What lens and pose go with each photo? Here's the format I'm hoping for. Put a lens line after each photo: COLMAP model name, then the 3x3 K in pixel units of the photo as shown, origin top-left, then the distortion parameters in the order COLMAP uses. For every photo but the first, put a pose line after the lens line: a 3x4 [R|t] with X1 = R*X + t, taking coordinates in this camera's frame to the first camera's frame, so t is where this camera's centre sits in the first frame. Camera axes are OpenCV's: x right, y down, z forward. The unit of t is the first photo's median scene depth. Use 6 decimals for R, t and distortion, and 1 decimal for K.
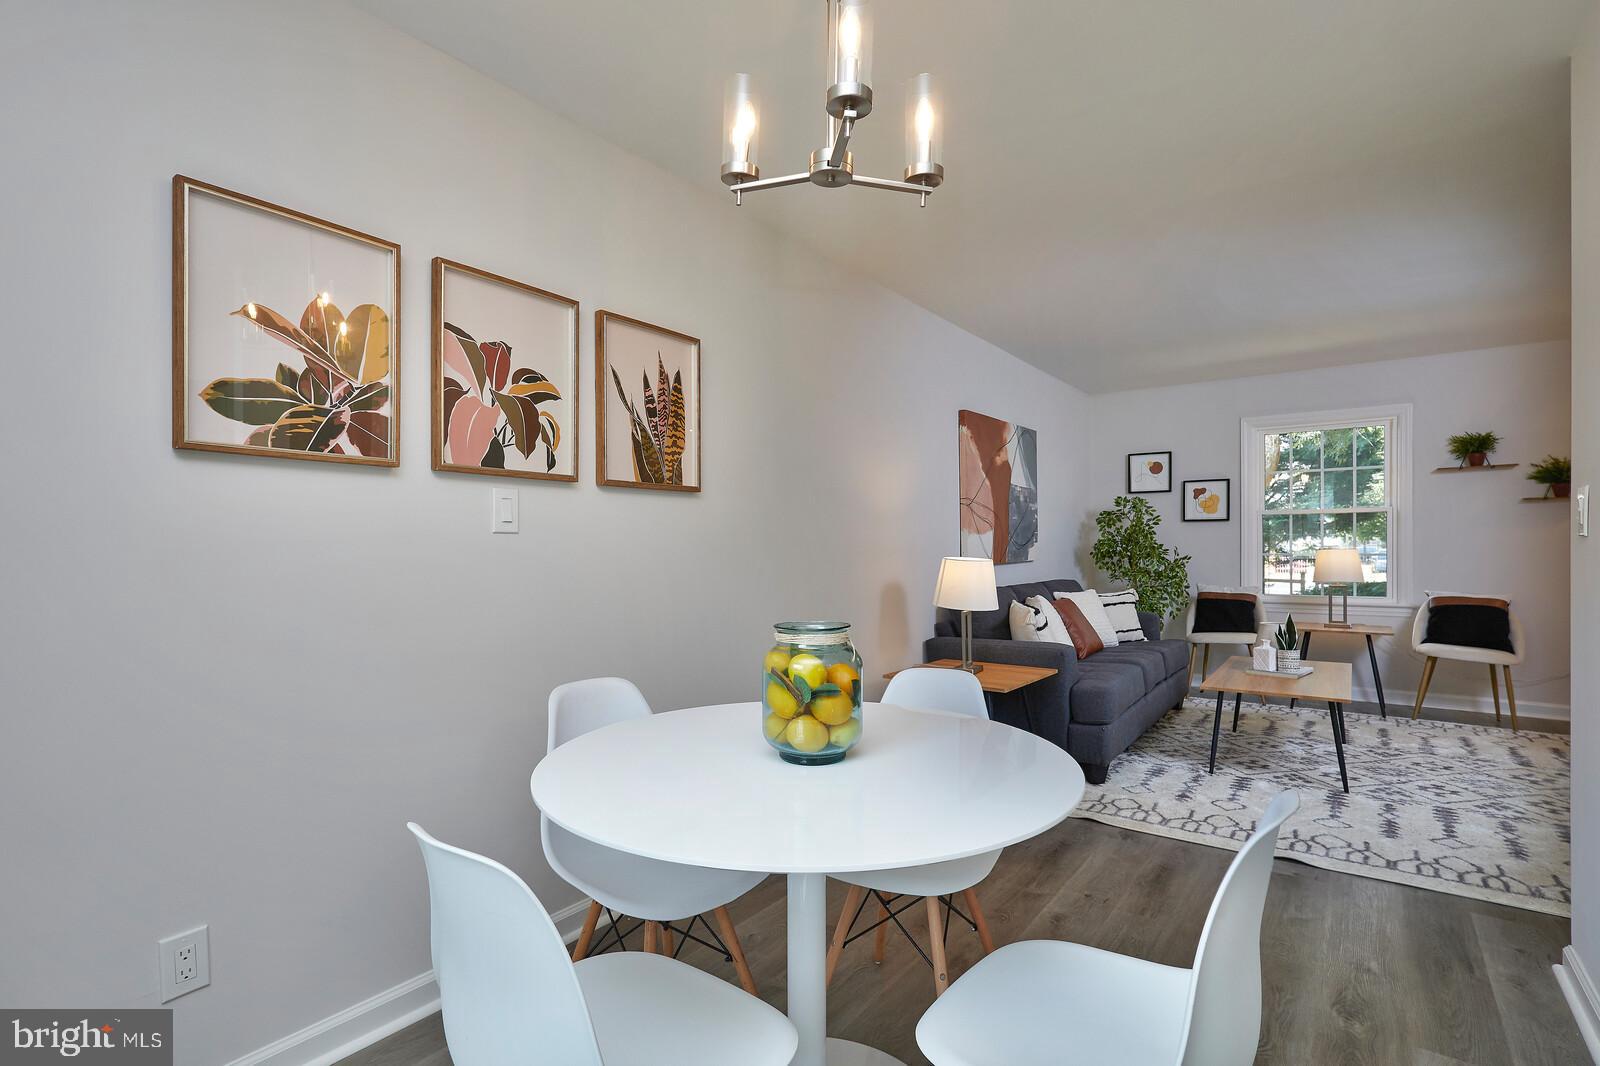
lens RADIAL K [[734.1, 0, 816.4], [0, 734.1, 549.9], [0, 0, 1]] dist [0.000303, -0.001181]
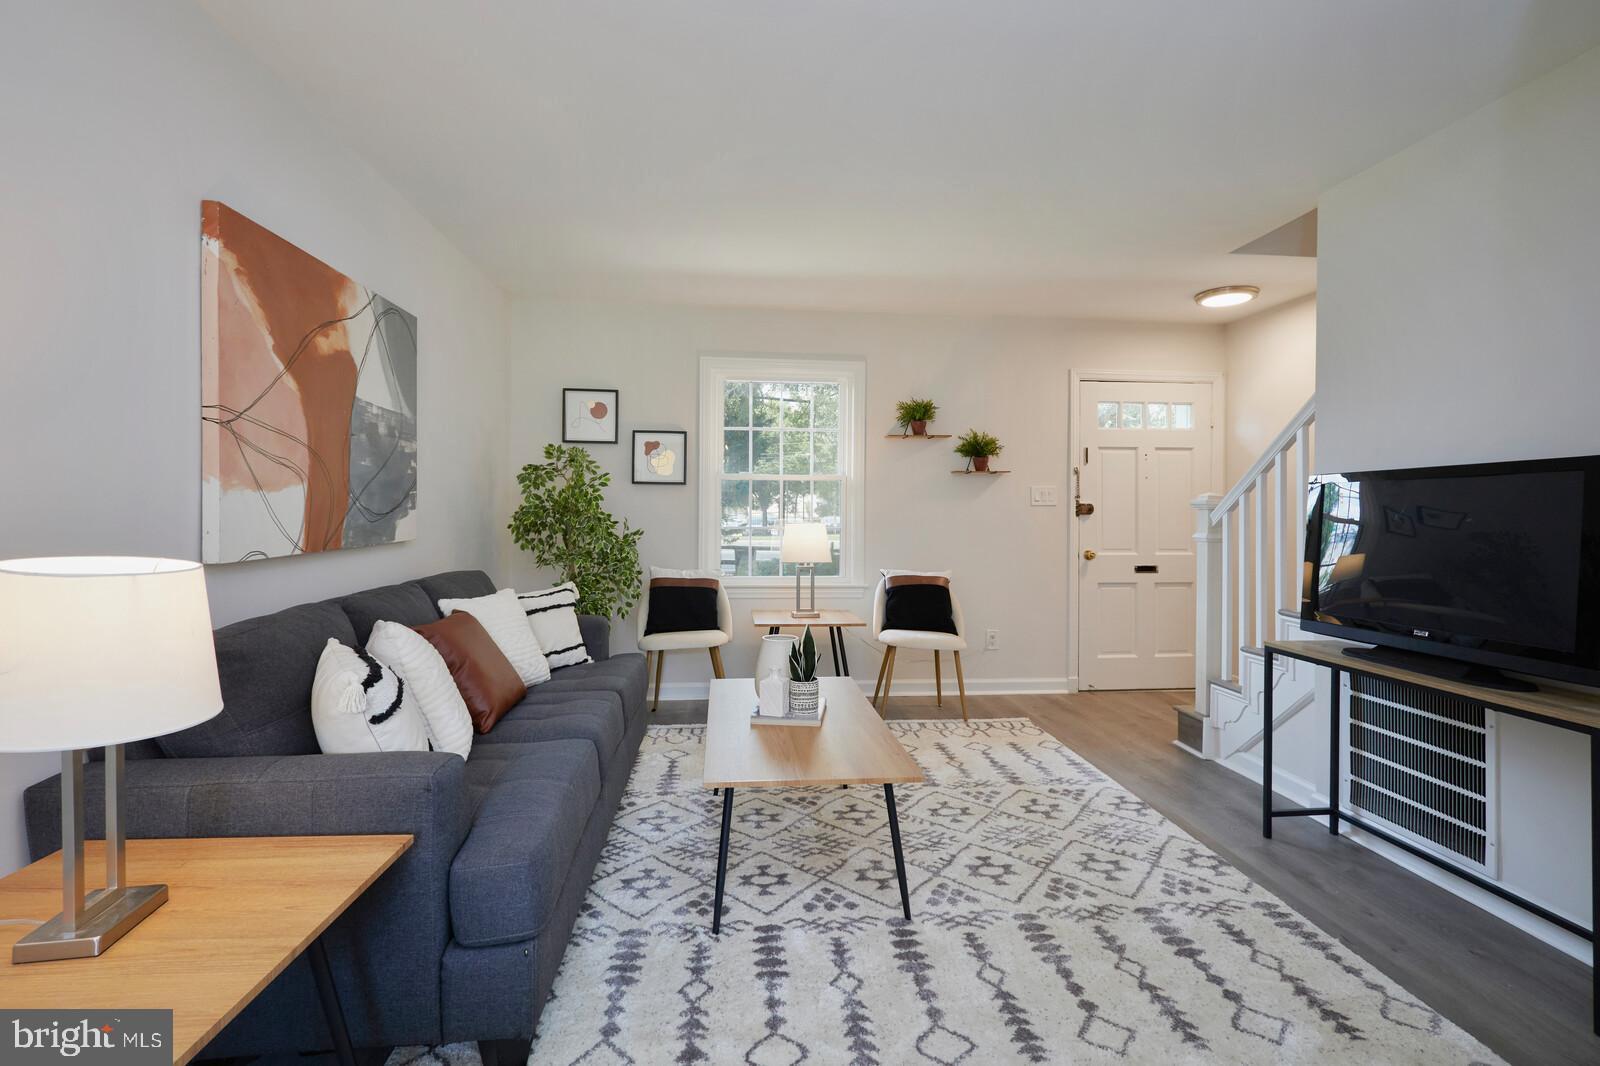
lens RADIAL K [[734.1, 0, 785.7], [0, 734.1, 505.4], [0, 0, 1]] dist [0.000303, -0.001181]
pose [[0.755587, 0.017150, 0.654824, 0.306291], [-0.009612, 0.999840, -0.015094, -0.016332], [-0.654978, 0.005111, 0.755631, 0.799191]]
